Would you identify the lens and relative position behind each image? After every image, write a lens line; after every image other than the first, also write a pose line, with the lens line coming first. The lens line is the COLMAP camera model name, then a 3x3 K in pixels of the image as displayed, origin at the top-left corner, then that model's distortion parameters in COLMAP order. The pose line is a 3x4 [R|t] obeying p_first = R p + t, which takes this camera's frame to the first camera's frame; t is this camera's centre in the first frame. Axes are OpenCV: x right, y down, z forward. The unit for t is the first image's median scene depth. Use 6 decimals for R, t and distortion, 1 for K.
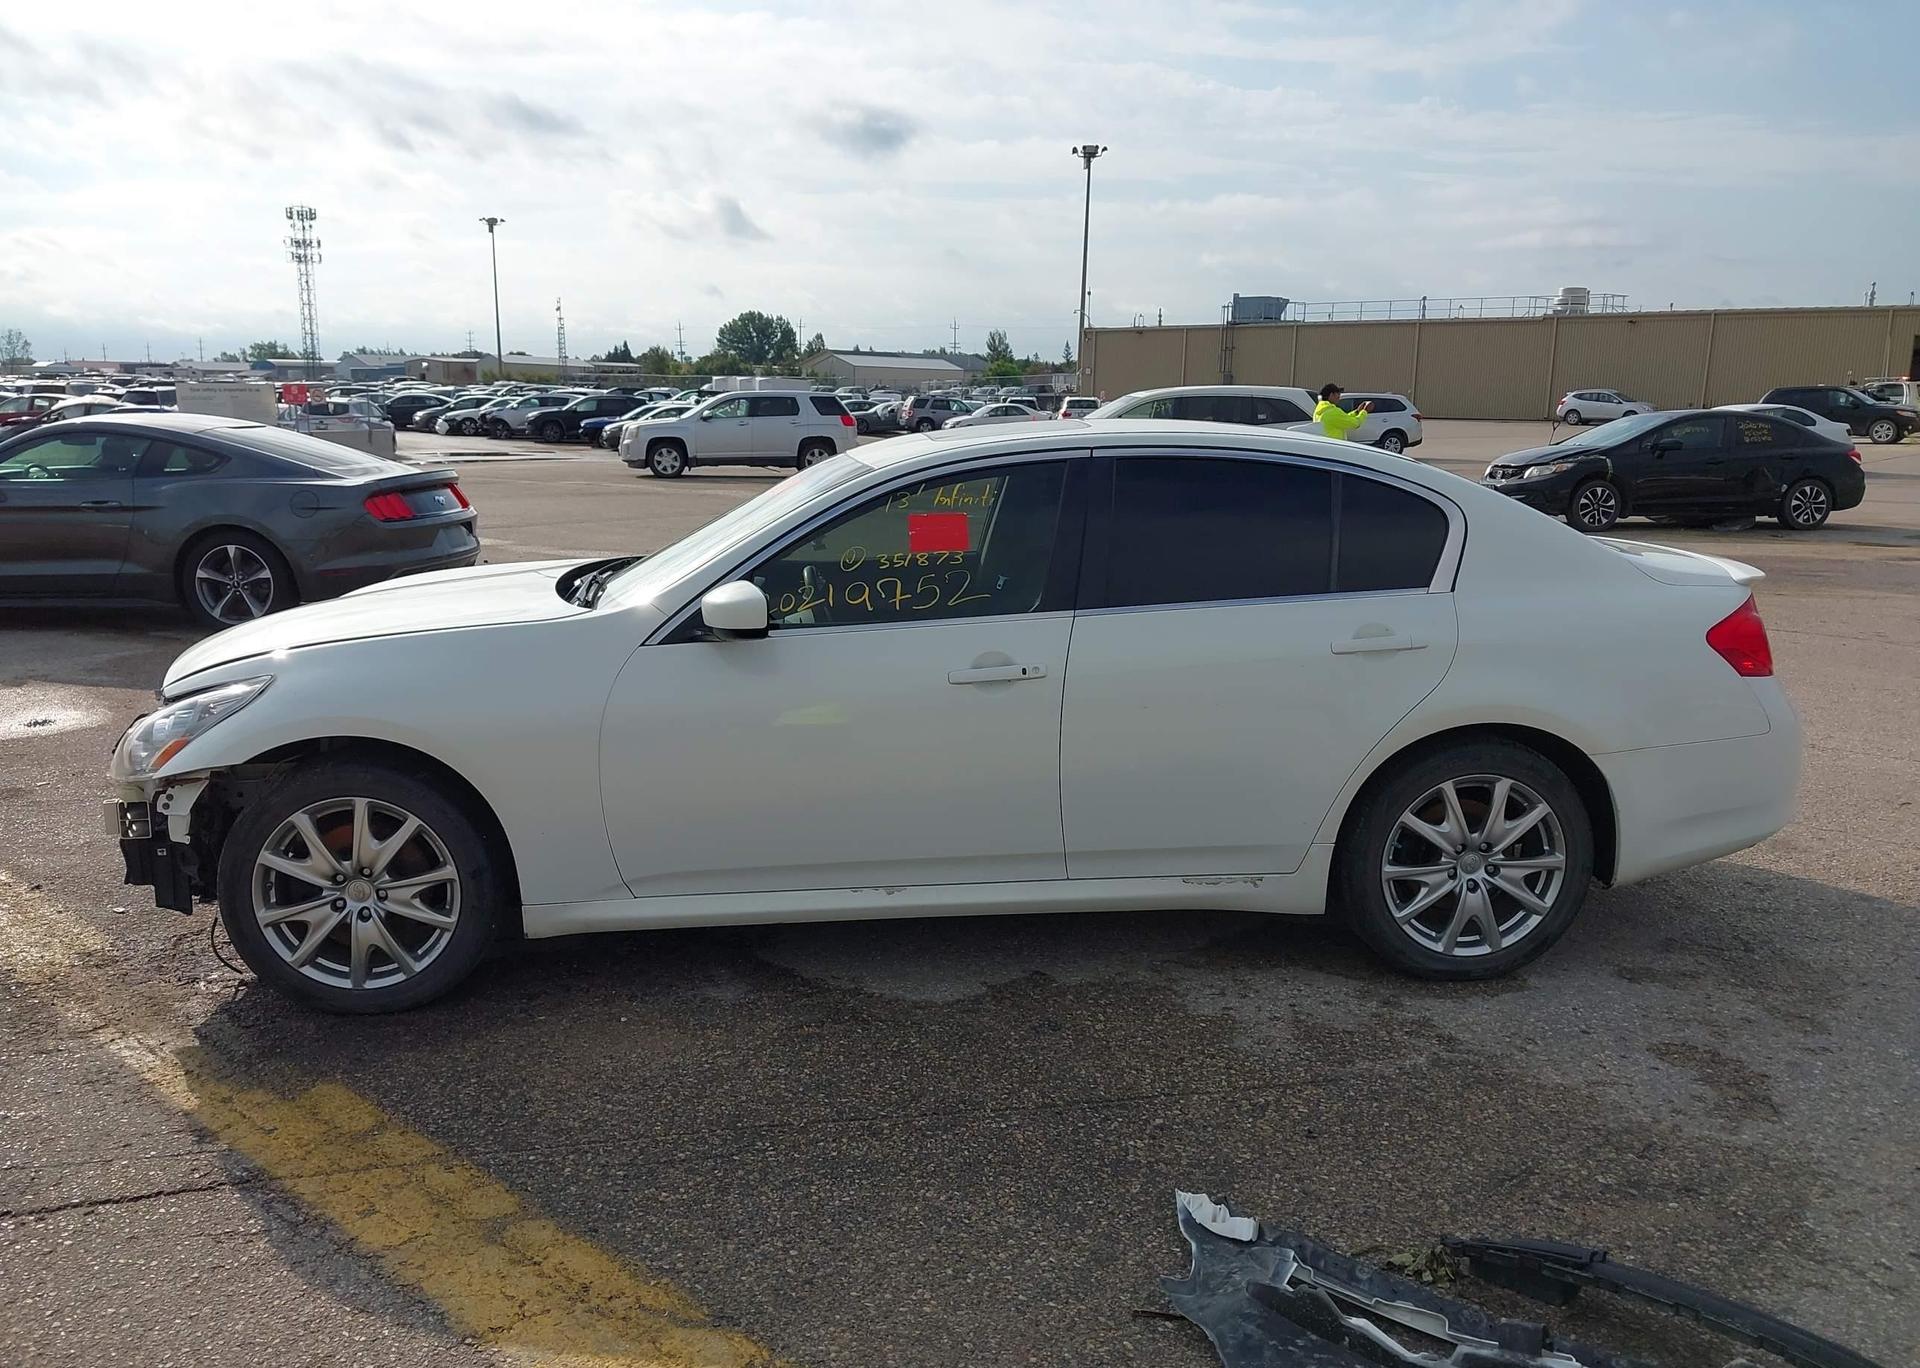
lens RADIAL K [[1533.3, 0, 956.2], [0, 1533.3, 689.9], [0, 0, 1]] dist [0.021526, -0.032282]
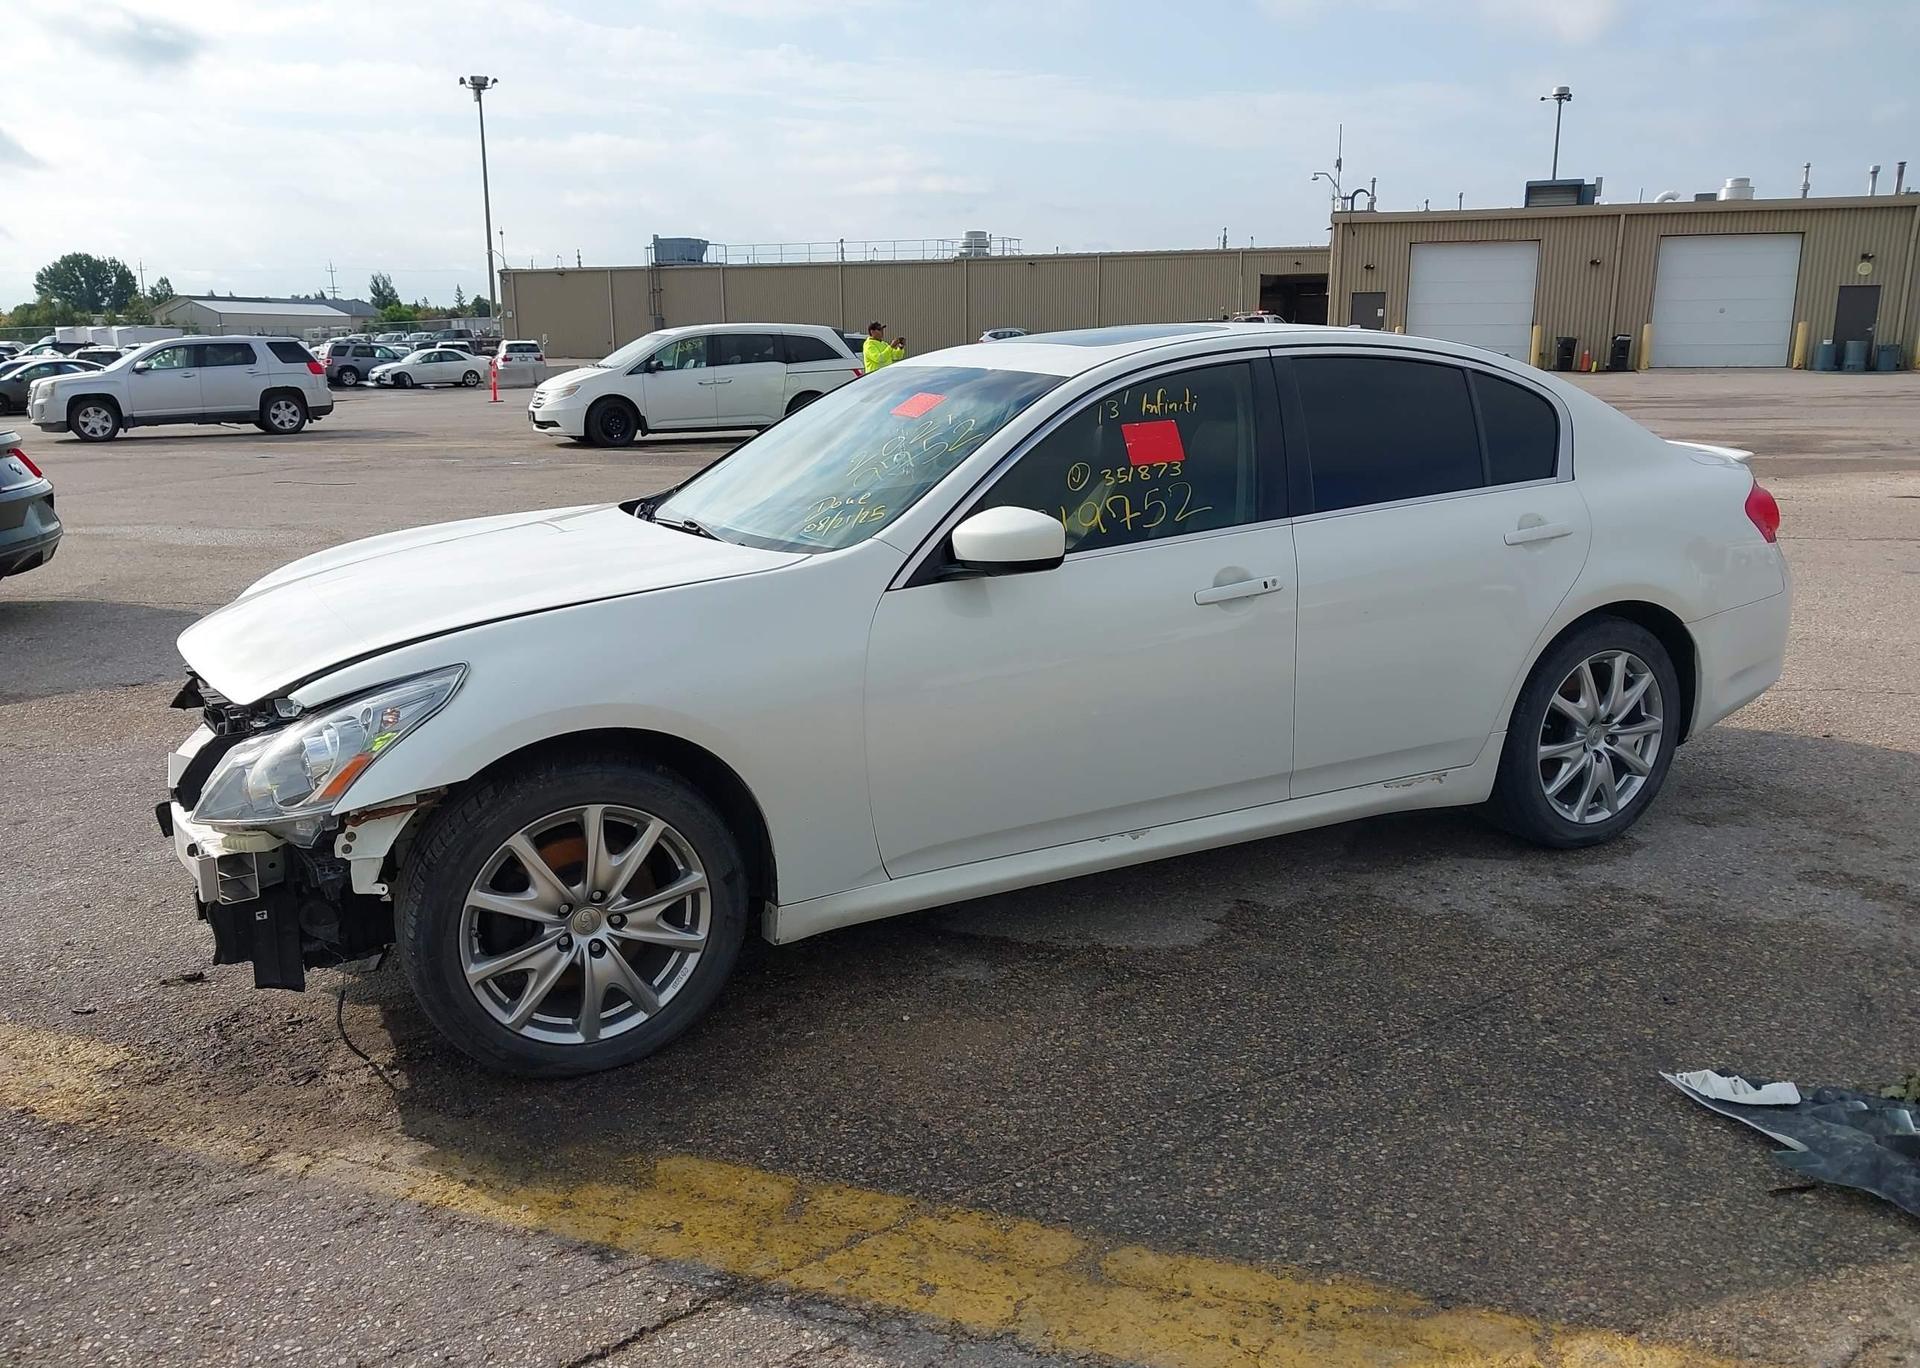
lens RADIAL K [[1533.3, 0, 960.5], [0, 1533.3, 683.3], [0, 0, 1]] dist [0.021526, -0.032282]
pose [[0.925893, -0.100014, 0.364306, -0.457169], [0.089070, 0.994927, 0.046766, -0.012242], [-0.367135, -0.010852, 0.930104, 0.171983]]
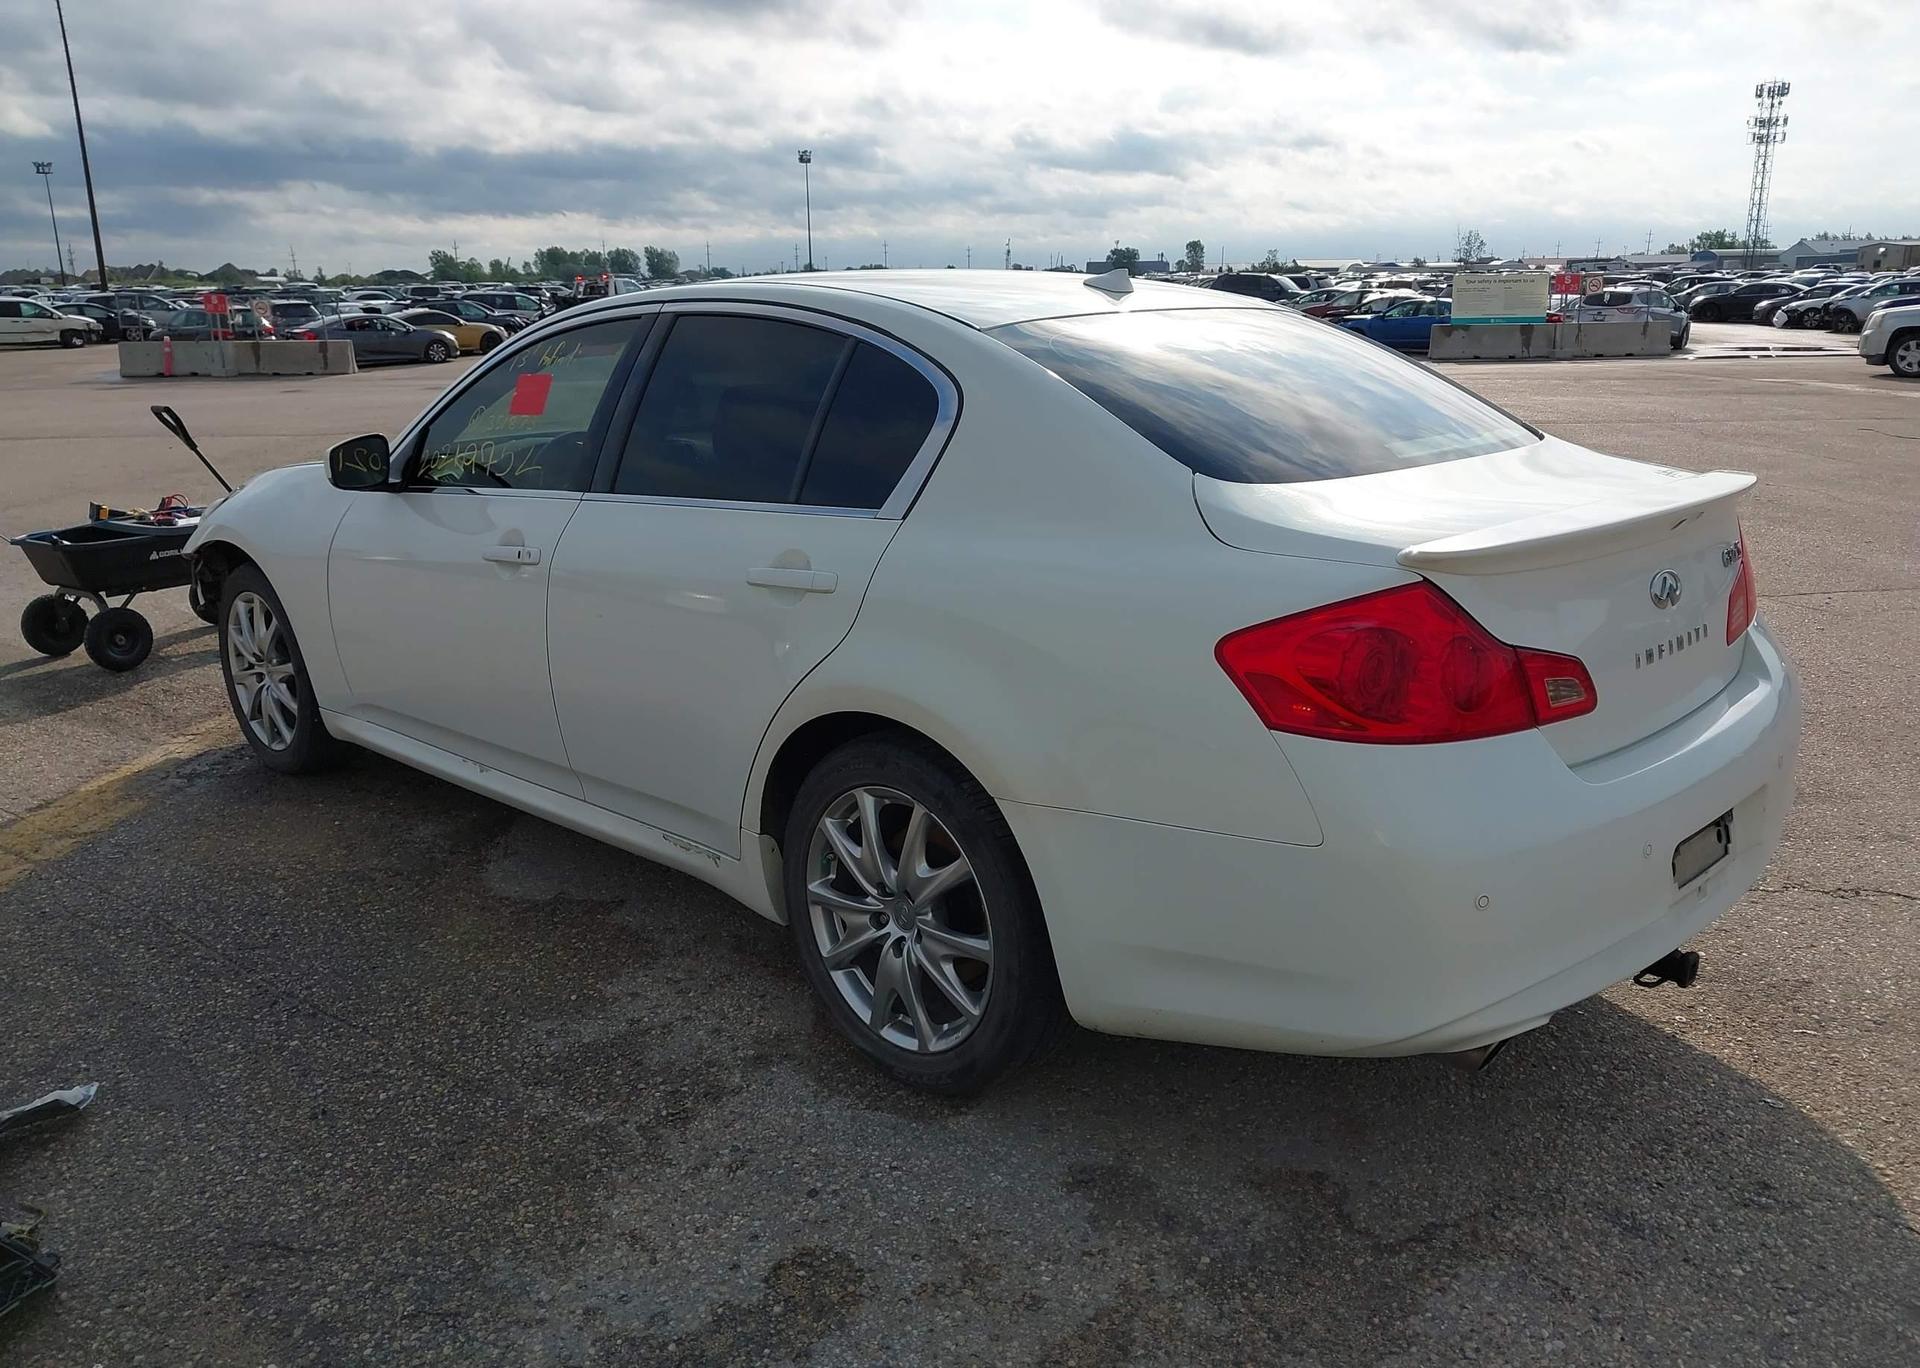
lens RADIAL K [[1533.3, 0, 950.1], [0, 1533.3, 691.9], [0, 0, 1]] dist [0.021526, -0.032282]
pose [[0.637334, 0.179316, -0.749434, 0.845083], [-0.128889, 0.983654, 0.125747, -0.075071], [0.759732, 0.016451, 0.650028, 0.571367]]
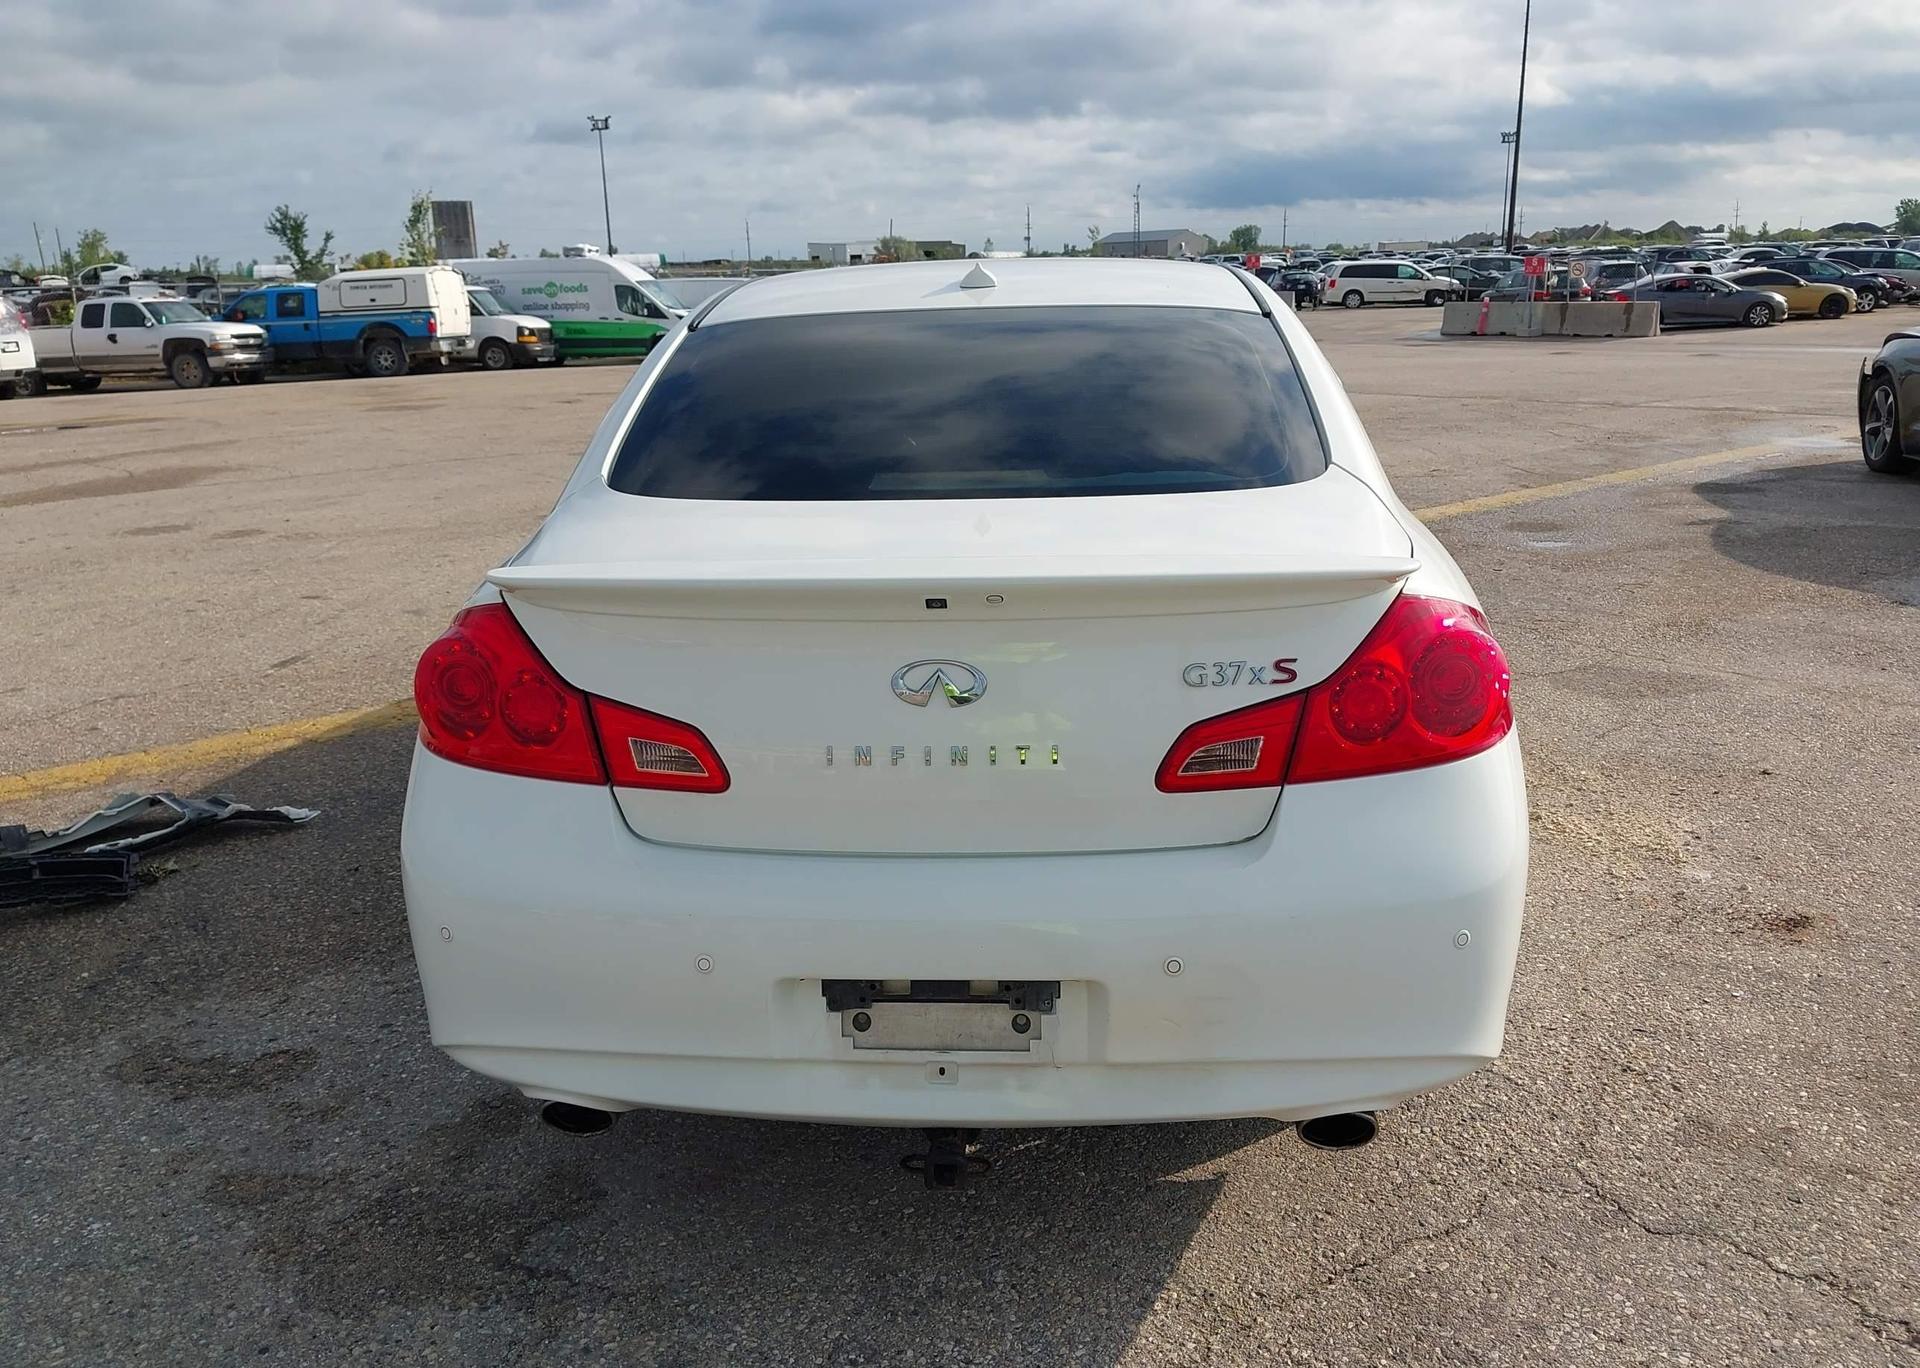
lens RADIAL K [[1533.3, 0, 929.6], [0, 1533.3, 670.4], [0, 0, 1]] dist [0.021526, -0.032282]
pose [[-0.176455, 0.241001, -0.954349, 1.024544], [-0.163932, 0.948826, 0.269917, -0.211774], [0.970562, 0.204076, -0.127918, 1.259066]]
